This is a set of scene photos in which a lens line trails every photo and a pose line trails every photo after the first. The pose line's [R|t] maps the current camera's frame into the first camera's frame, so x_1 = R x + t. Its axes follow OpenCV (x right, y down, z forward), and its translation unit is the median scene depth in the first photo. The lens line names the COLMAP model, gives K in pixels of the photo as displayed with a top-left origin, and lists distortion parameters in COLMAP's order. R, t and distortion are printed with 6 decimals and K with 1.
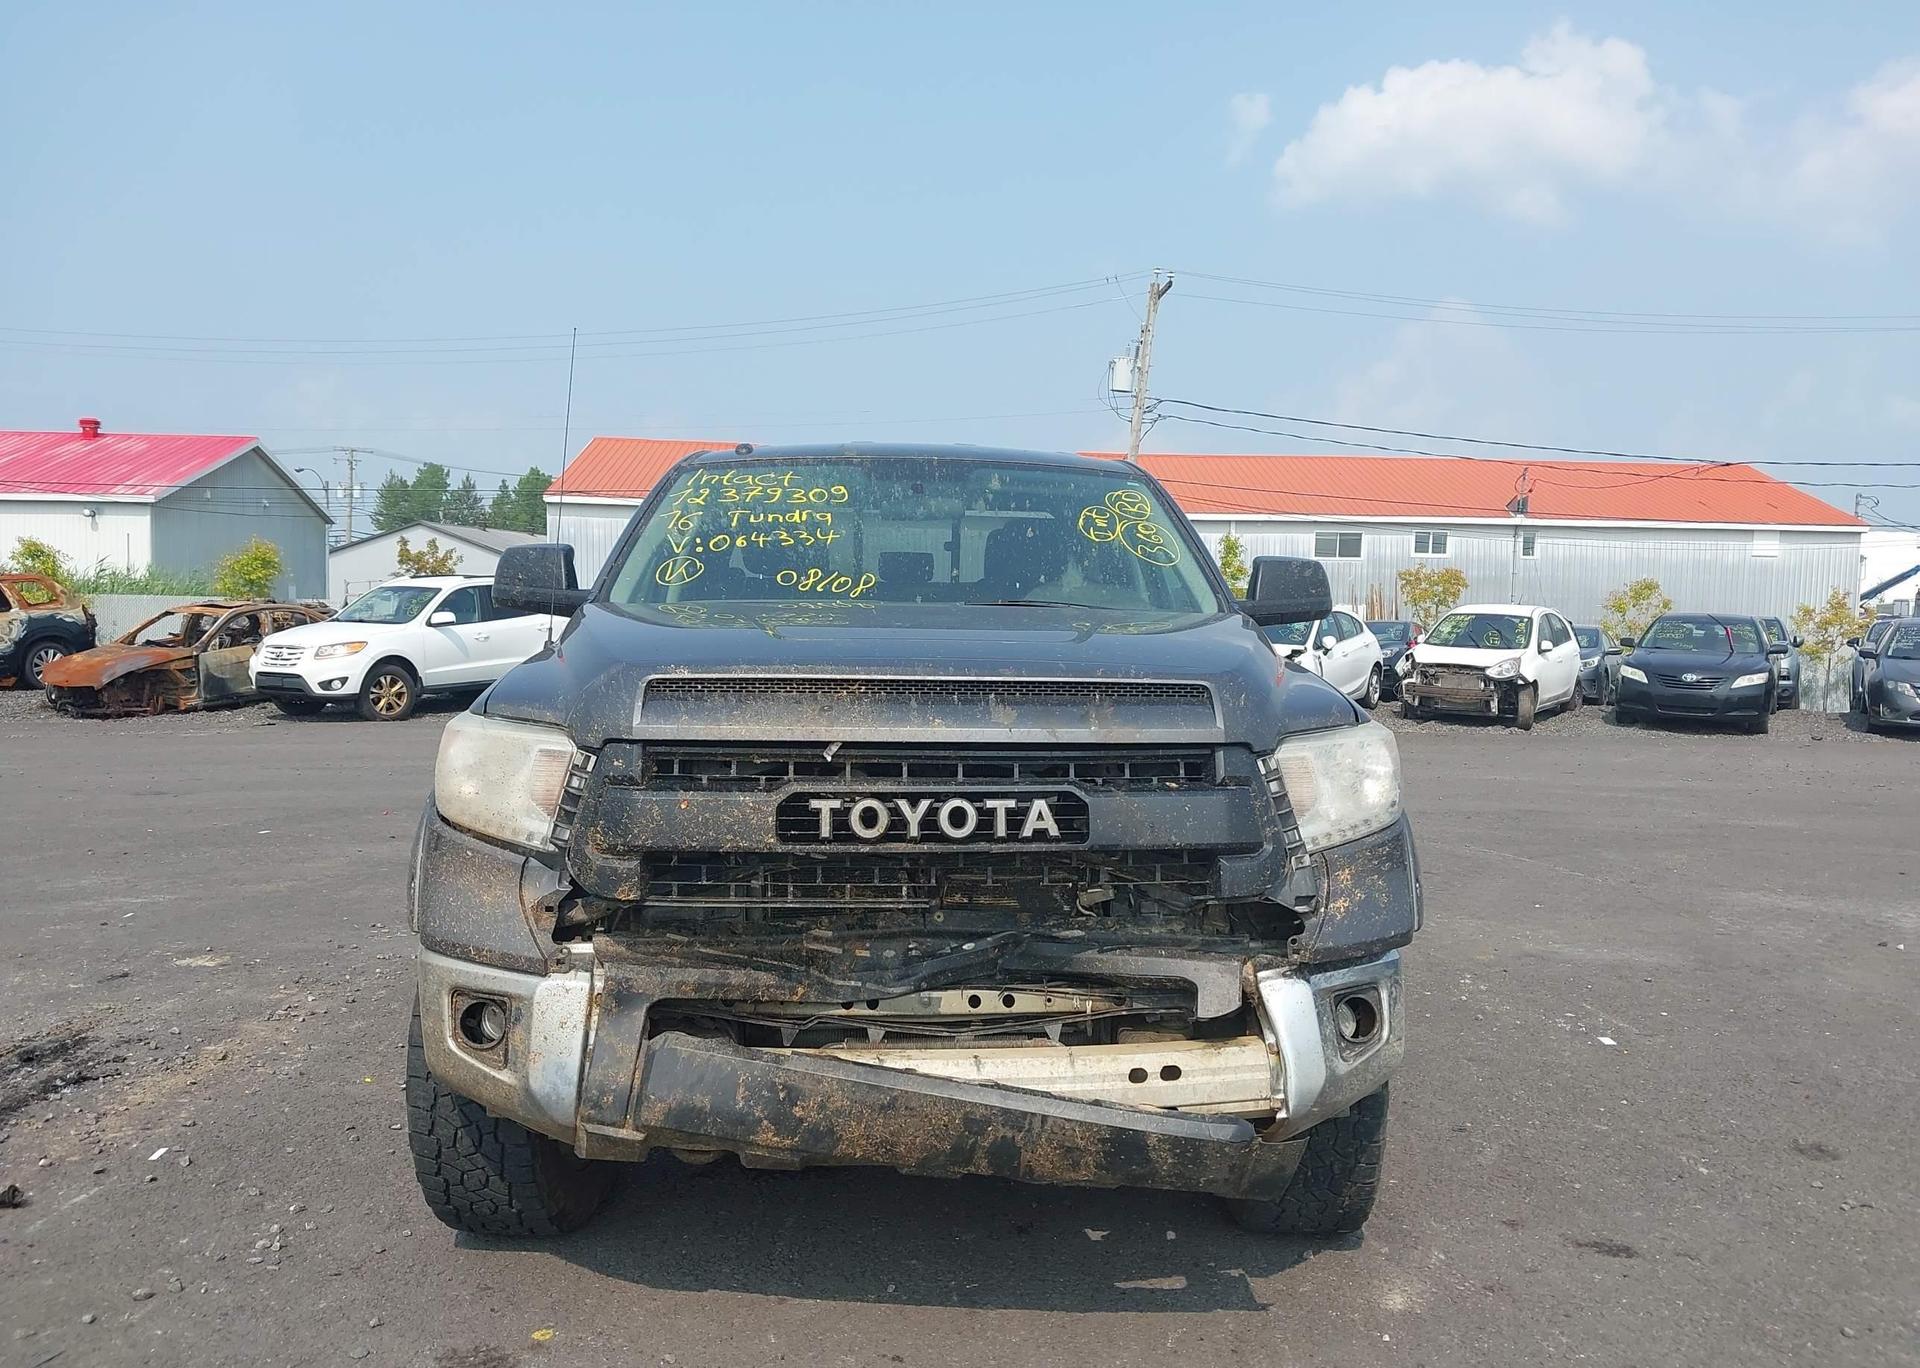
lens RADIAL K [[1522.6, 0, 960.3], [0, 1522.6, 693.3], [0, 0, 1]] dist [0.046991, -0.079616]
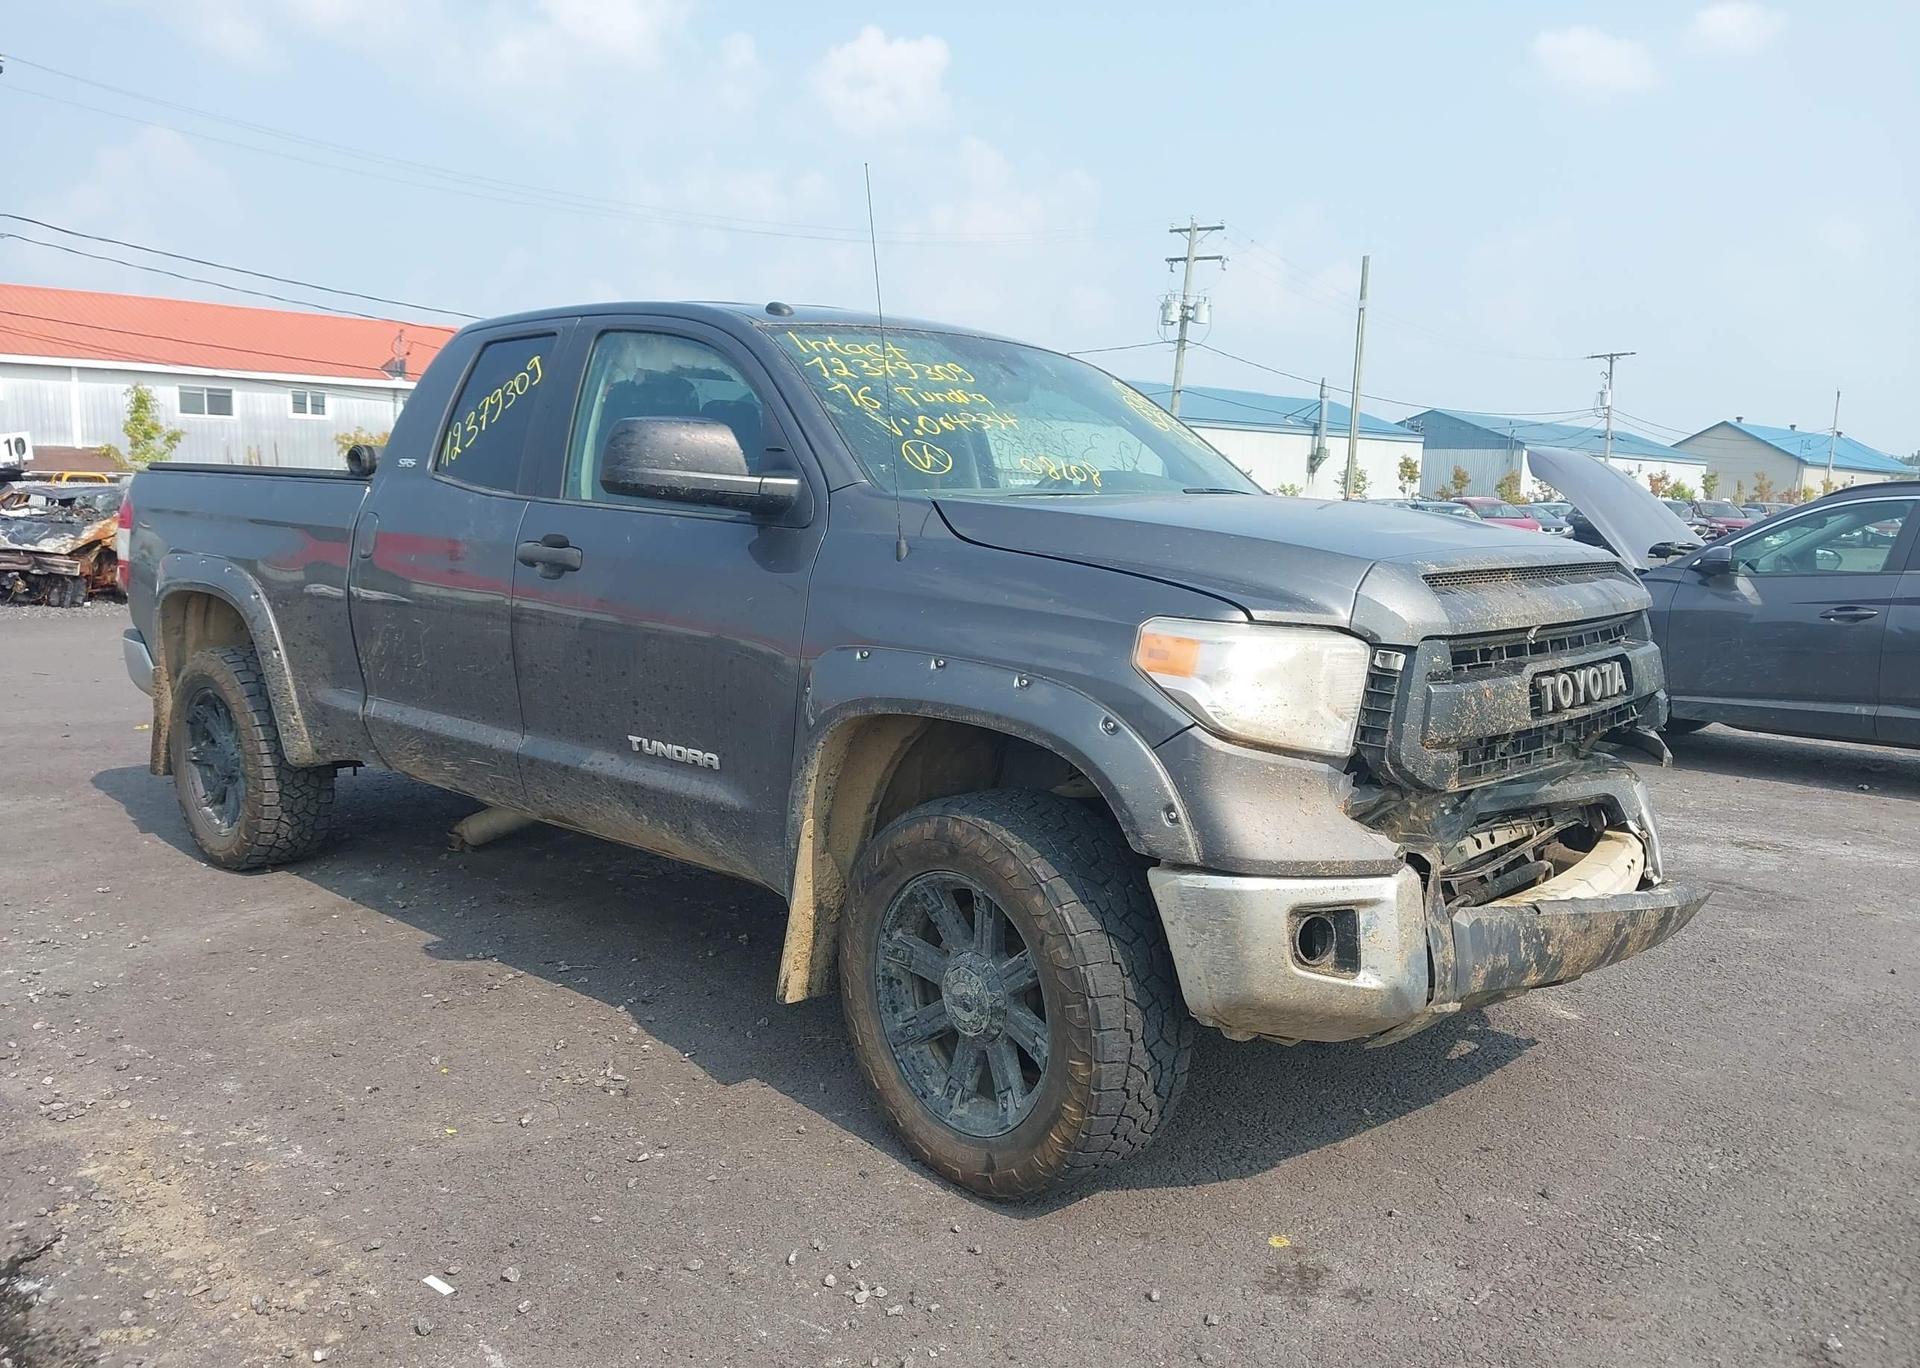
lens RADIAL K [[1525.9, 0, 965.1], [0, 1525.9, 726.5], [0, 0, 1]] dist [-0.006666, -0.004259]
pose [[0.708866, -0.105882, 0.697351, -0.989142], [0.028537, 0.992164, 0.121638, -0.035724], [-0.704766, -0.066325, 0.706333, 0.427860]]
